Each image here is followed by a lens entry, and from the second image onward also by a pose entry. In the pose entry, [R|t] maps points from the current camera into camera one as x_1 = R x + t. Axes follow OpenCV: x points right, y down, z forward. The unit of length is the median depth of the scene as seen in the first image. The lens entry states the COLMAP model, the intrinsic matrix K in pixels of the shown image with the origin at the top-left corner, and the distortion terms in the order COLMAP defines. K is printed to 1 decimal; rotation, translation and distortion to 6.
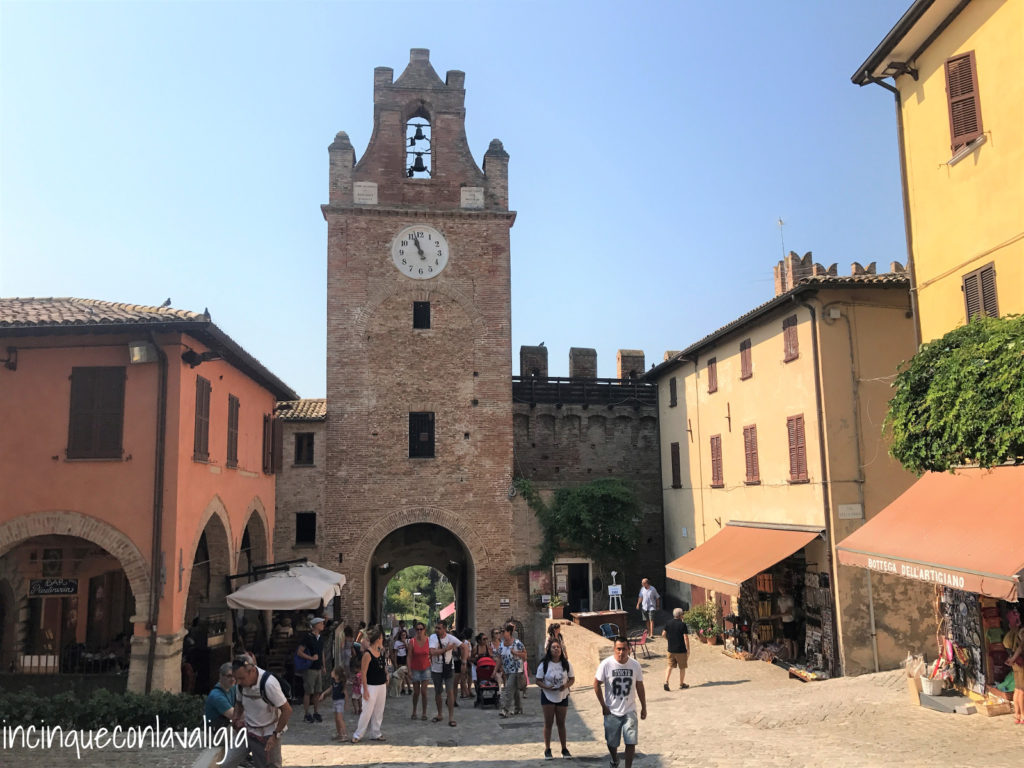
lens RADIAL K [[842.2, 0, 510.4], [0, 842.2, 382.9], [0, 0, 1]] dist [0.009241, -0.008377]
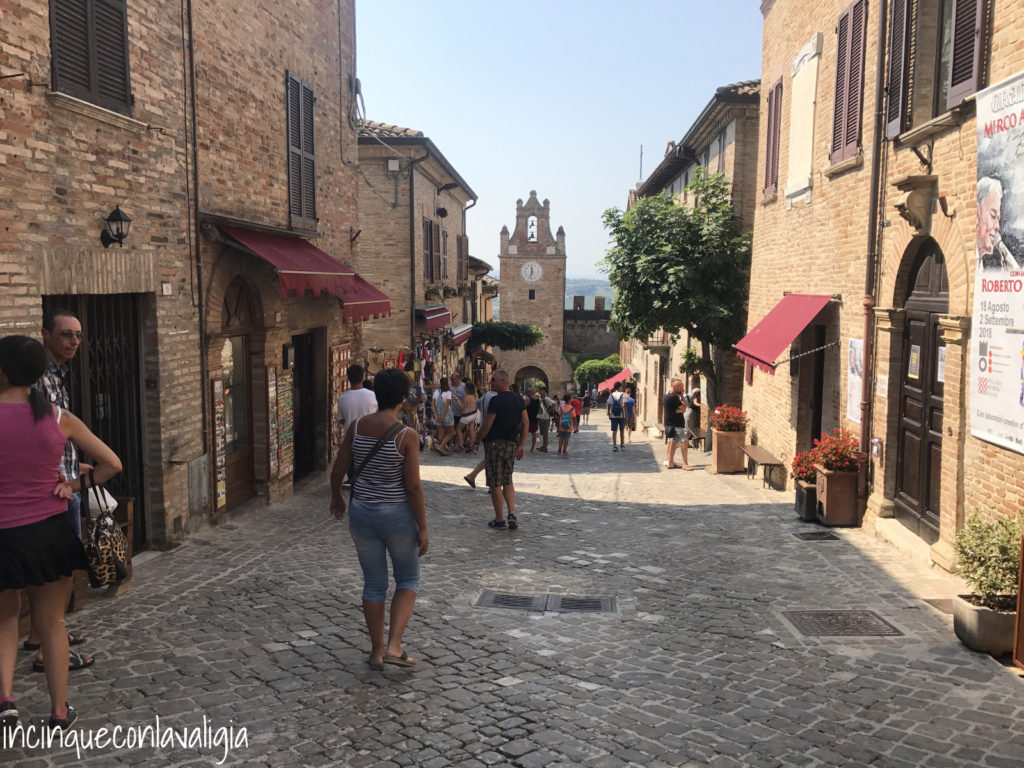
lens RADIAL K [[842.2, 0, 512.1], [0, 842.2, 383.4], [0, 0, 1]] dist [0.009241, -0.008377]
pose [[0.981972, 0.046201, -0.183293, 0.355589], [-0.000637, 0.970474, 0.241204, -0.463738], [0.189025, -0.236739, 0.953008, -1.756151]]
